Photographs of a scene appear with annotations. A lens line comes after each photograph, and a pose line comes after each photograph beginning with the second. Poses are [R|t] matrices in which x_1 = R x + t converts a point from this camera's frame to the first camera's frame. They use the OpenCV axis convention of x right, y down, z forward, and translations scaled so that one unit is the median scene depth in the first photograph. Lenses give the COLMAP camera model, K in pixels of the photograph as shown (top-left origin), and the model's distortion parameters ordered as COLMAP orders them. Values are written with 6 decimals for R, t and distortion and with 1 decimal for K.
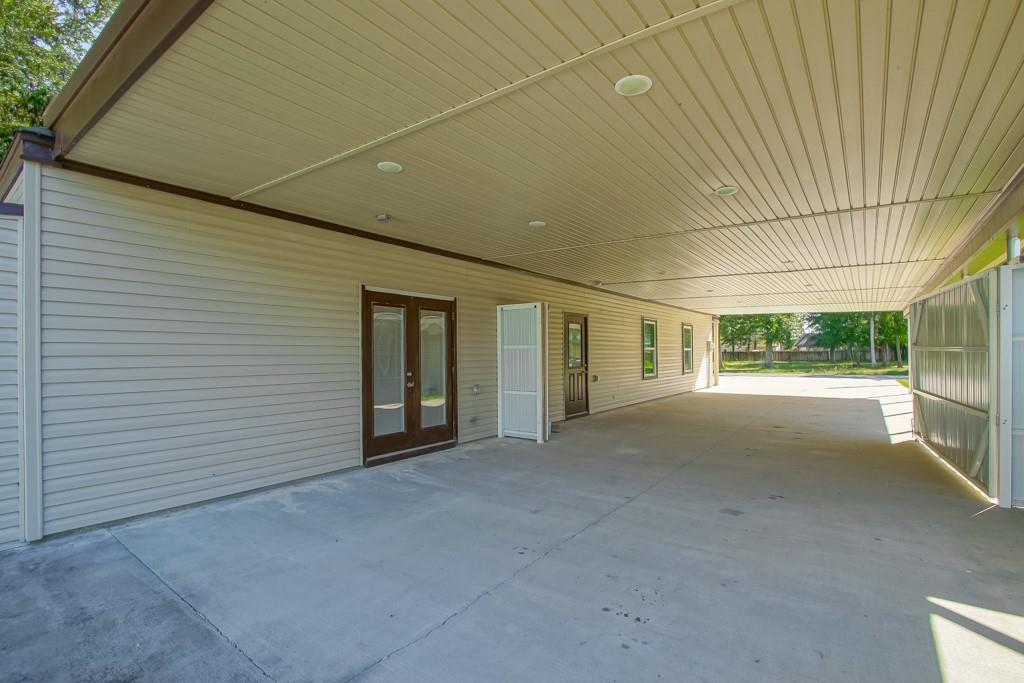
lens RADIAL K [[469.4, 0, 501.0], [0, 469.4, 353.5], [0, 0, 1]] dist [0.001292, -0.000260]
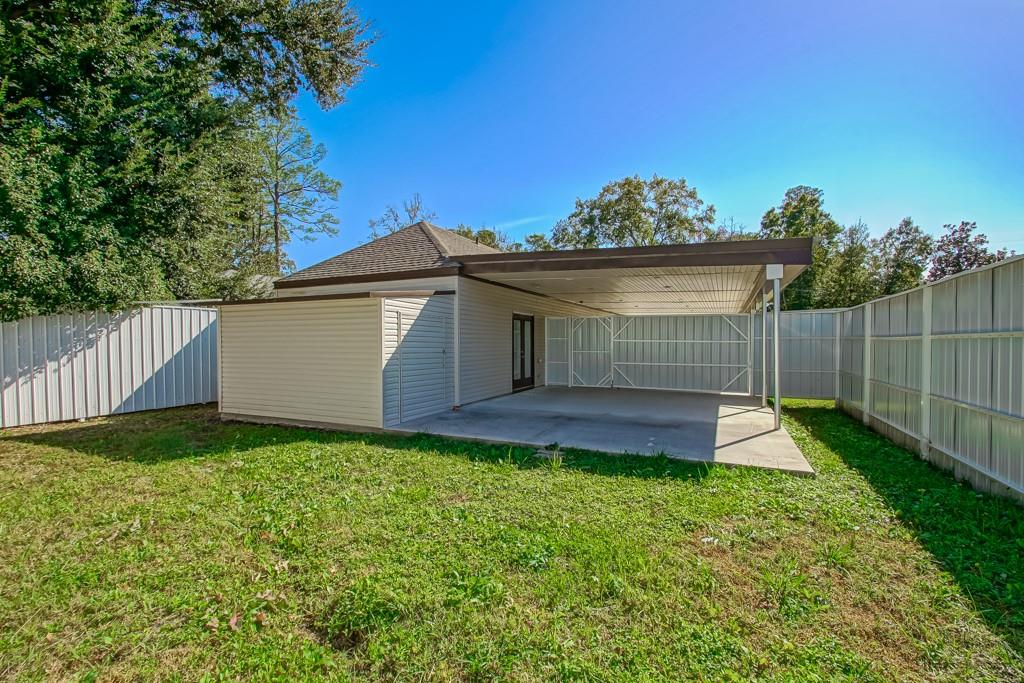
lens RADIAL K [[478.8, 0, 494.6], [0, 478.8, 342.8], [0, 0, 1]] dist [0.003121, 0.000368]
pose [[0.978991, 0.006122, 0.203813, -0.817963], [-0.007468, 0.999955, 0.005836, -0.008663], [-0.203769, -0.007235, 0.978992, -1.159732]]
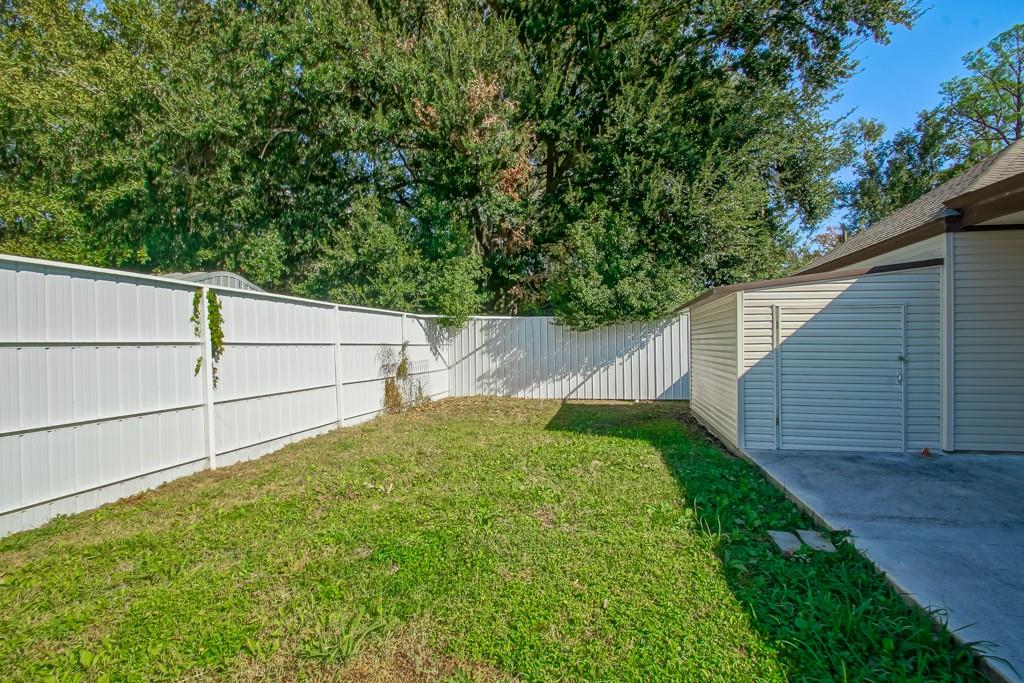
lens RADIAL K [[469.4, 0, 501.0], [0, 469.4, 353.5], [0, 0, 1]] dist [0.001292, -0.000260]
pose [[0.420777, 0.022408, -0.906887, -0.072045], [0.010300, 0.999512, 0.029475, -0.019154], [0.907106, -0.021743, 0.420341, -0.735065]]
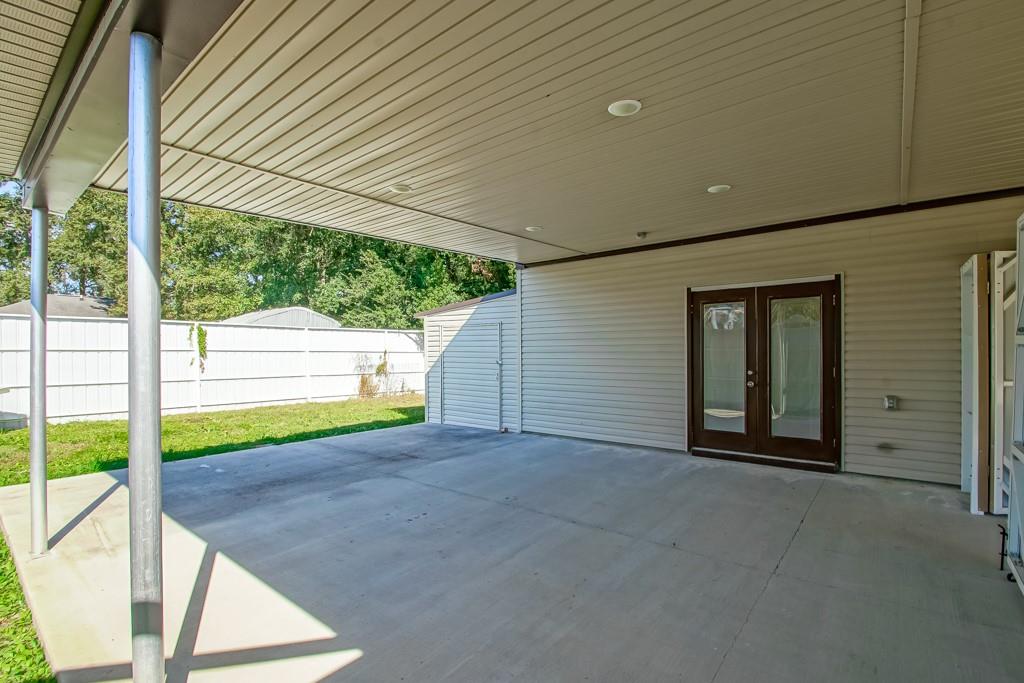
lens RADIAL K [[469.4, 0, 501.0], [0, 469.4, 353.5], [0, 0, 1]] dist [0.001292, -0.000260]
pose [[-0.040505, 0.005921, -0.999162, 0.805289], [0.008792, 0.999946, 0.005569, -0.002761], [0.999141, -0.008559, -0.040555, 0.593327]]
